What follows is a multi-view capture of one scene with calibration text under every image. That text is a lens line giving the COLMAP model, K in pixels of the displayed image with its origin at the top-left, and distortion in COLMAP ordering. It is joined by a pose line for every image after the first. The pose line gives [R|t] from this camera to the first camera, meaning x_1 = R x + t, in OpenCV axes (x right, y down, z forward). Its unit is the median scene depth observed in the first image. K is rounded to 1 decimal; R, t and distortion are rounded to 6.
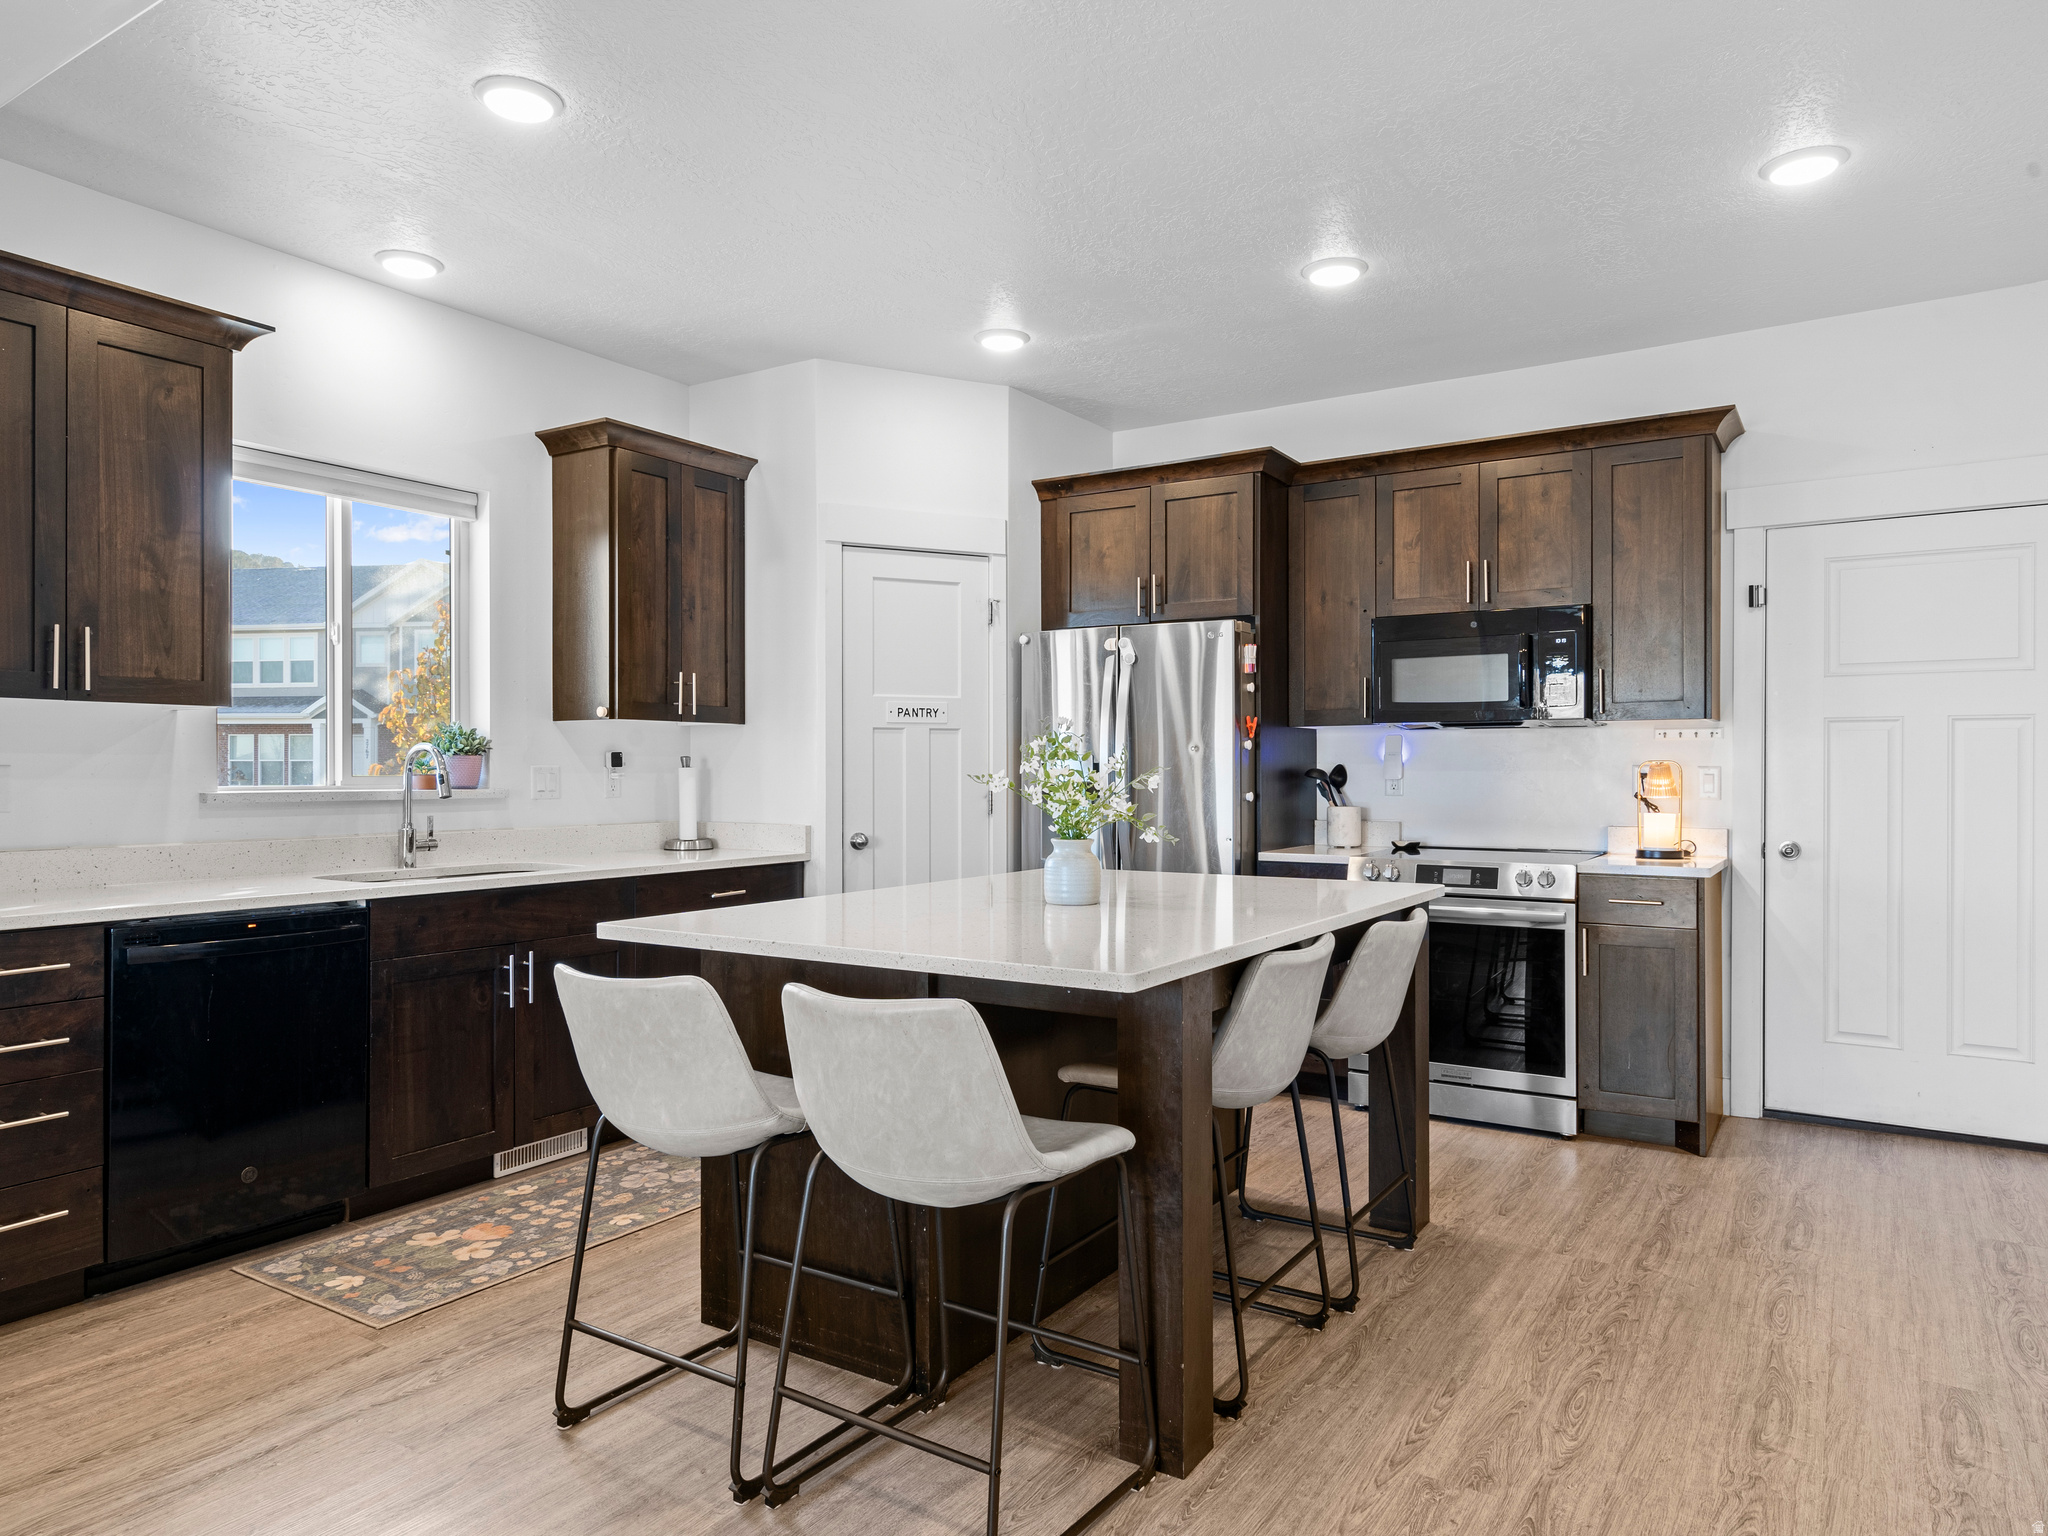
lens RADIAL K [[1302.4, 0, 1009.7], [0, 1302.4, 771.5], [0, 0, 1]] dist [0.002788, 0.005413]
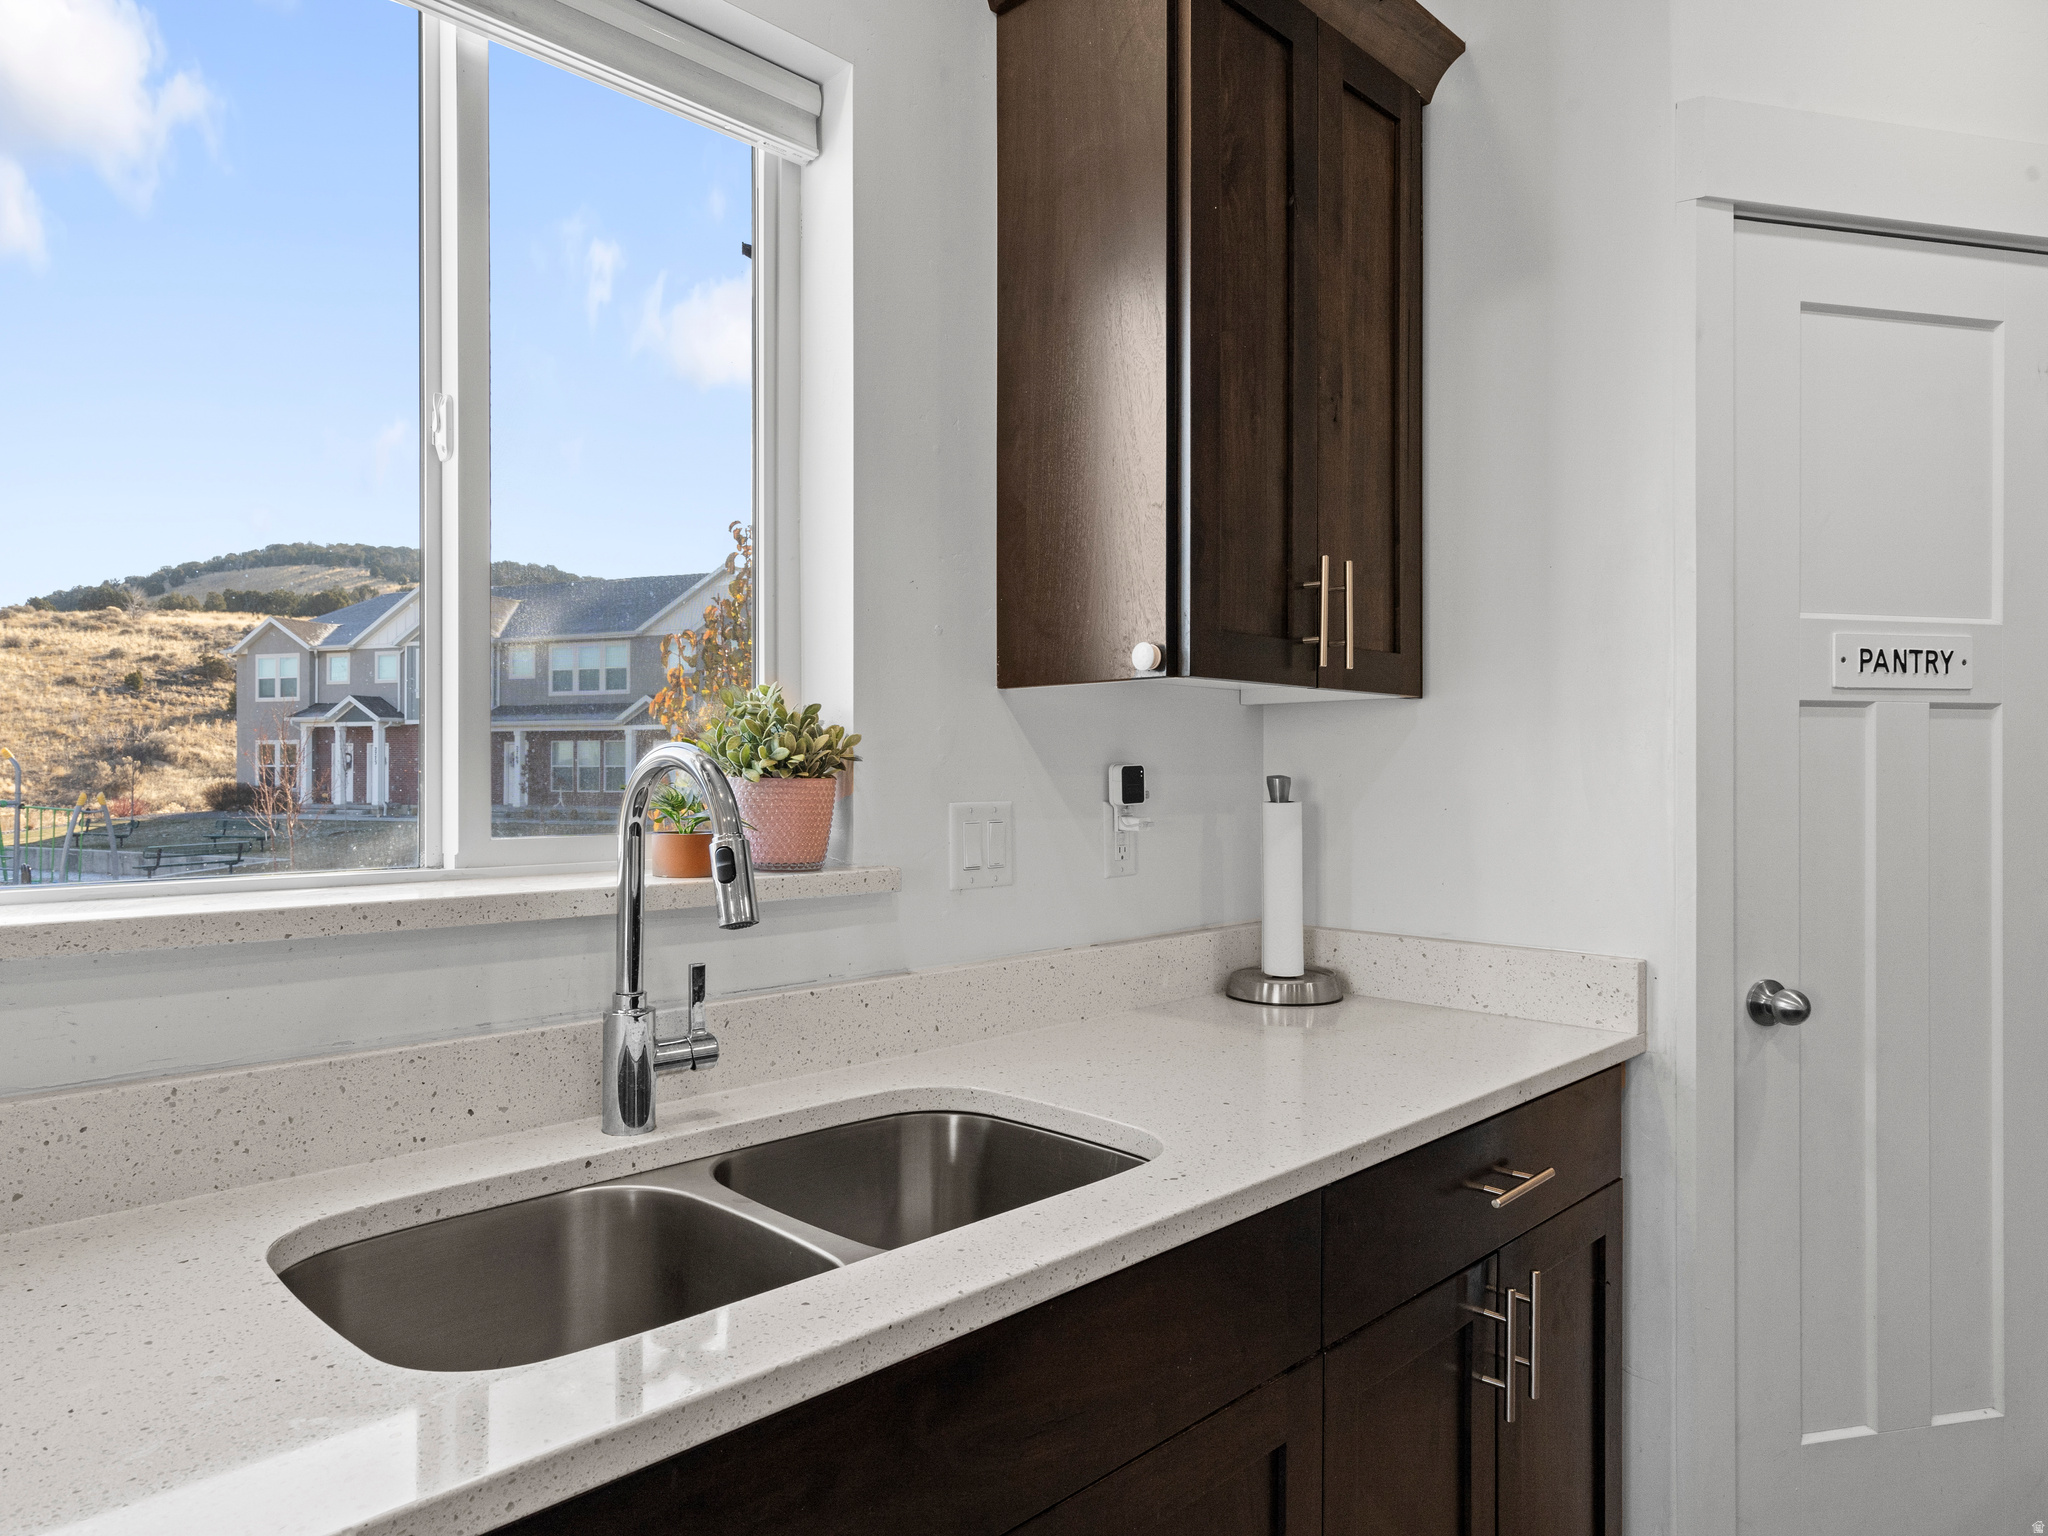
lens RADIAL K [[1302.4, 0, 1014.2], [0, 1302.4, 780.0], [0, 0, 1]] dist [0.002788, 0.005413]
pose [[0.978694, 0.002042, -0.205316, -0.273874], [-0.001439, 0.999994, 0.003085, -0.012769], [0.205321, -0.002724, 0.978691, 0.637317]]
